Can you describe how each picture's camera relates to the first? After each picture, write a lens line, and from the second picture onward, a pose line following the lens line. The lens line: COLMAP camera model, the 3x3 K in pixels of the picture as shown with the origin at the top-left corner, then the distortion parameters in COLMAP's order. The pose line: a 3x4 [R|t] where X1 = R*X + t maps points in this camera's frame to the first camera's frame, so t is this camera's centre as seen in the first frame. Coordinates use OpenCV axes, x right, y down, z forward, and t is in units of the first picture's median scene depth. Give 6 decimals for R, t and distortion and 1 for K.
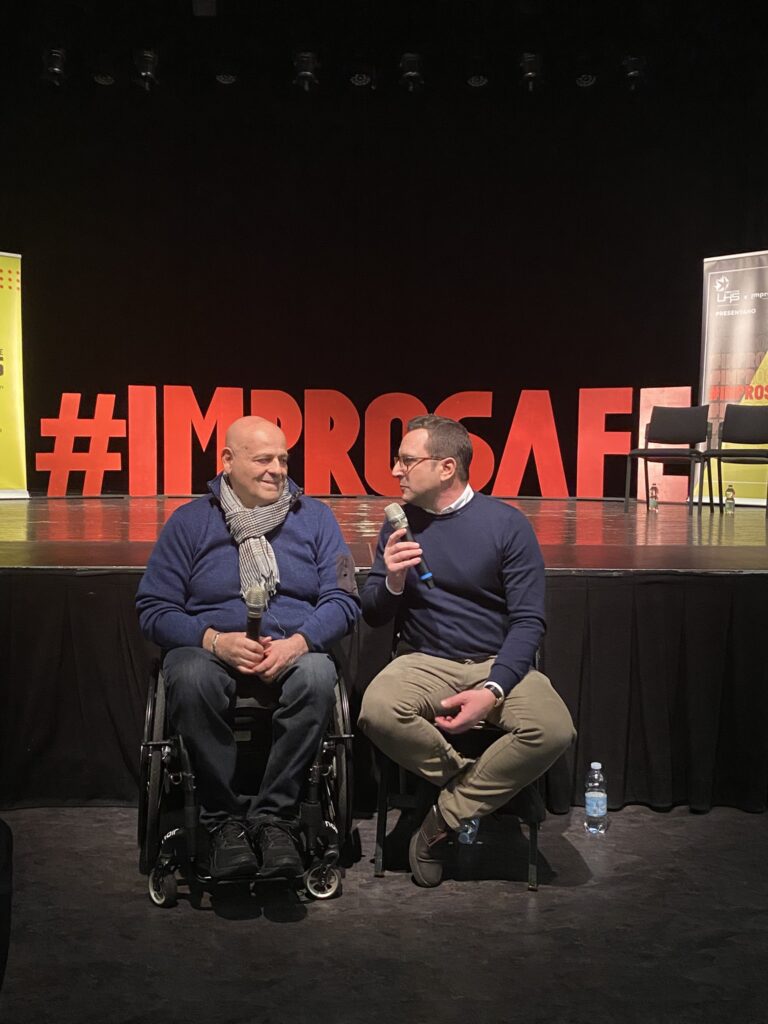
lens RADIAL K [[1077.4, 0, 380.3], [0, 1077.4, 512.7], [0, 0, 1]] dist [0.052472, 0.000000]
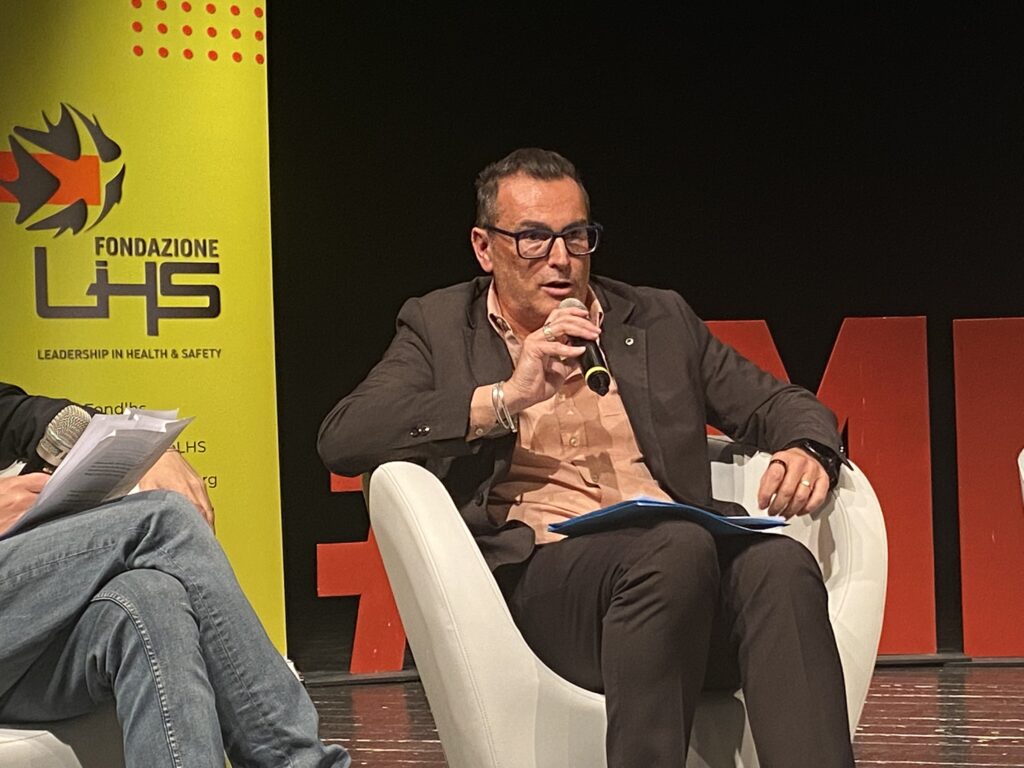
lens RADIAL K [[2226.1, 0, 506.6], [0, 2226.1, 364.8], [0, 0, 1]] dist [0.285009, 0.000000]
pose [[0.965883, -0.035225, -0.256573, -0.080309], [0.016130, 0.996966, -0.076151, -0.054475], [0.258477, 0.069414, 0.963520, 0.335974]]
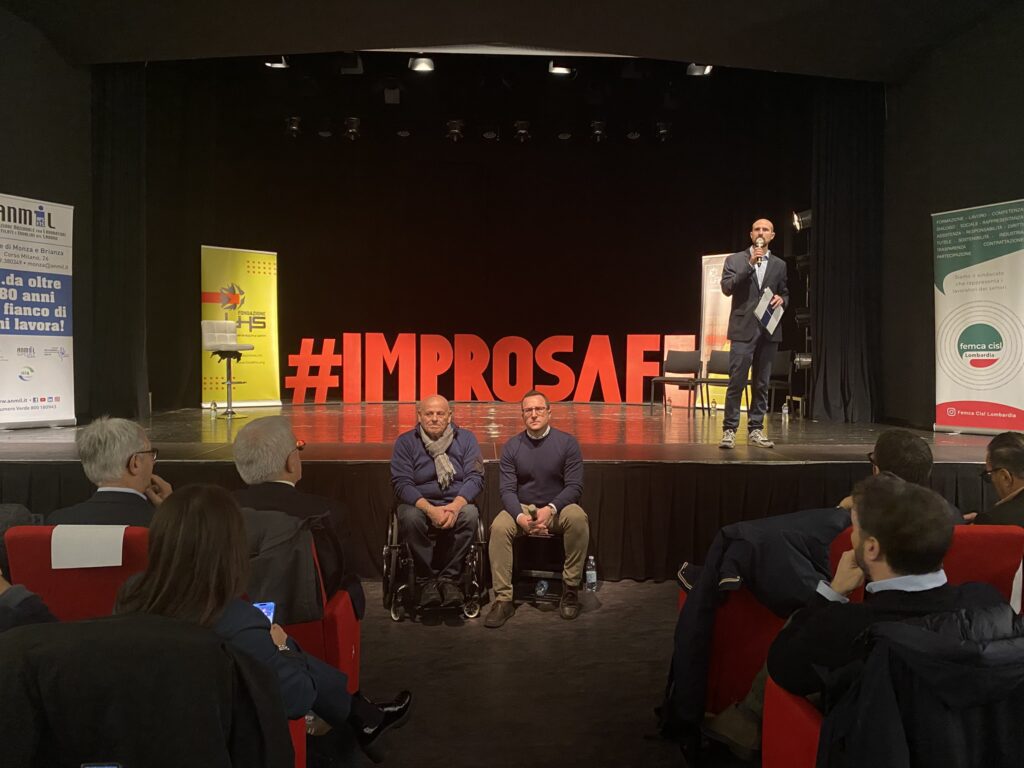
lens RADIAL K [[791.2, 0, 522.6], [0, 791.2, 375.2], [0, 0, 1]] dist [0.079676, -0.067558]
pose [[0.999758, -0.000978, 0.021962, 0.003920], [0.001588, 0.999613, -0.027764, -0.023532], [-0.021926, 0.027792, 0.999373, -0.170735]]
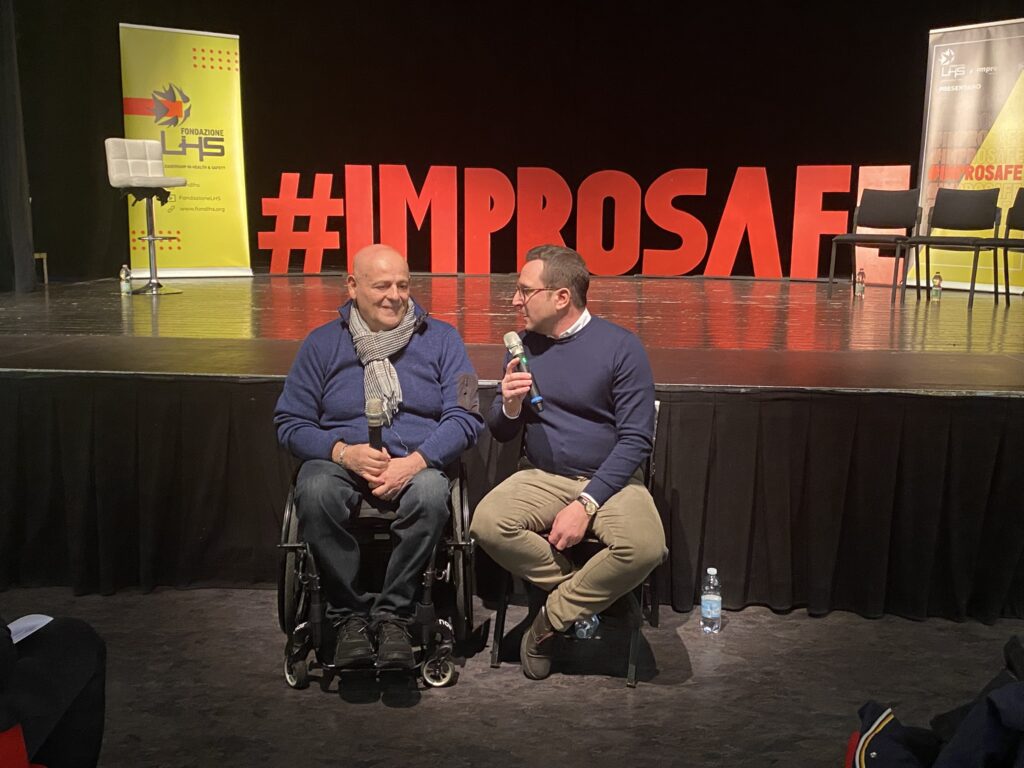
lens RADIAL K [[1077.4, 0, 522.2], [0, 1077.4, 380.0], [0, 0, 1]] dist [0.052472, 0.000000]
pose [[0.994881, 0.017881, -0.099458, 0.039502], [-0.007748, 0.994821, 0.101342, -0.020283], [0.100755, -0.100052, 0.989868, -0.017079]]
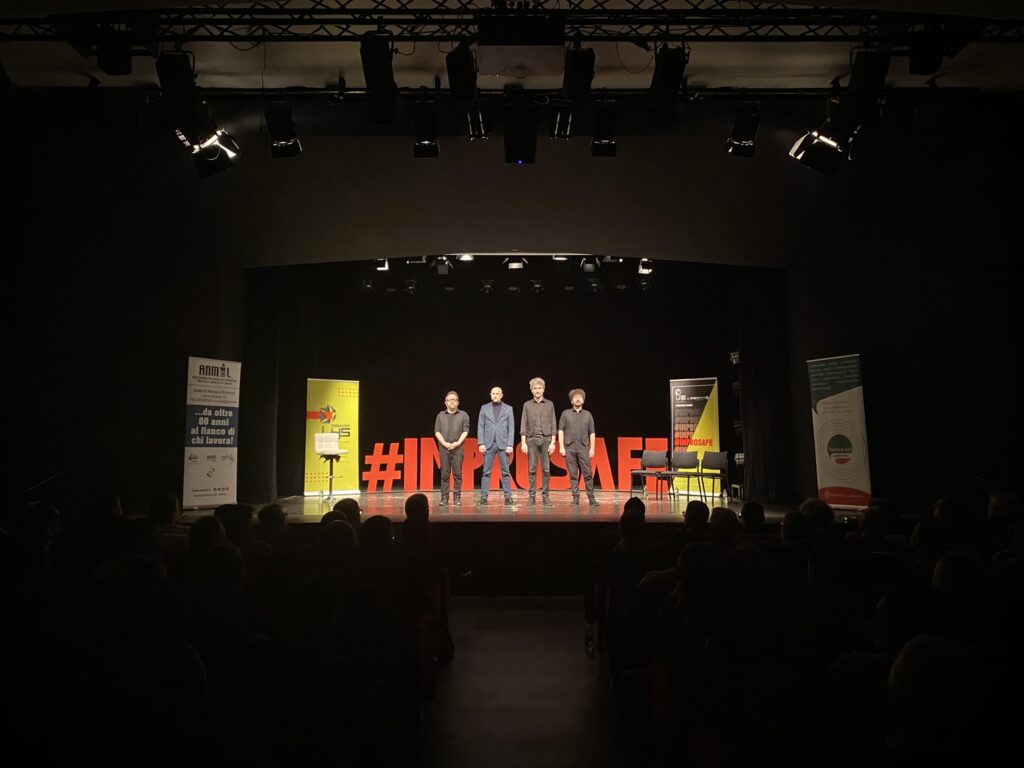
lens RADIAL K [[791.2, 0, 523.0], [0, 791.2, 370.9], [0, 0, 1]] dist [0.079676, -0.067558]
pose [[0.999845, -0.009504, -0.014825, 0.024406], [0.007219, 0.989074, -0.147240, -0.018221], [0.016063, 0.147110, 0.988990, -0.567967]]
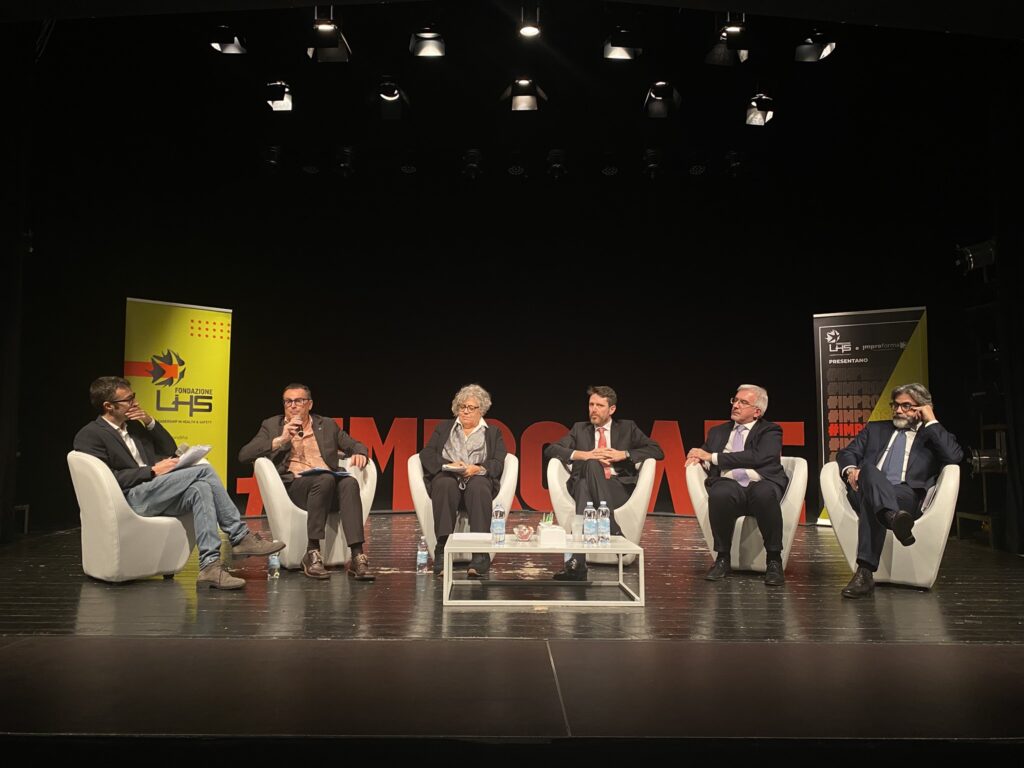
lens RADIAL K [[791.2, 0, 498.6], [0, 791.2, 381.9], [0, 0, 1]] dist [0.079676, -0.067558]
pose [[0.999679, 0.003024, -0.025145, -0.017157], [-0.006085, 0.992445, -0.122538, -0.052188], [0.024585, 0.122651, 0.992145, 0.142463]]
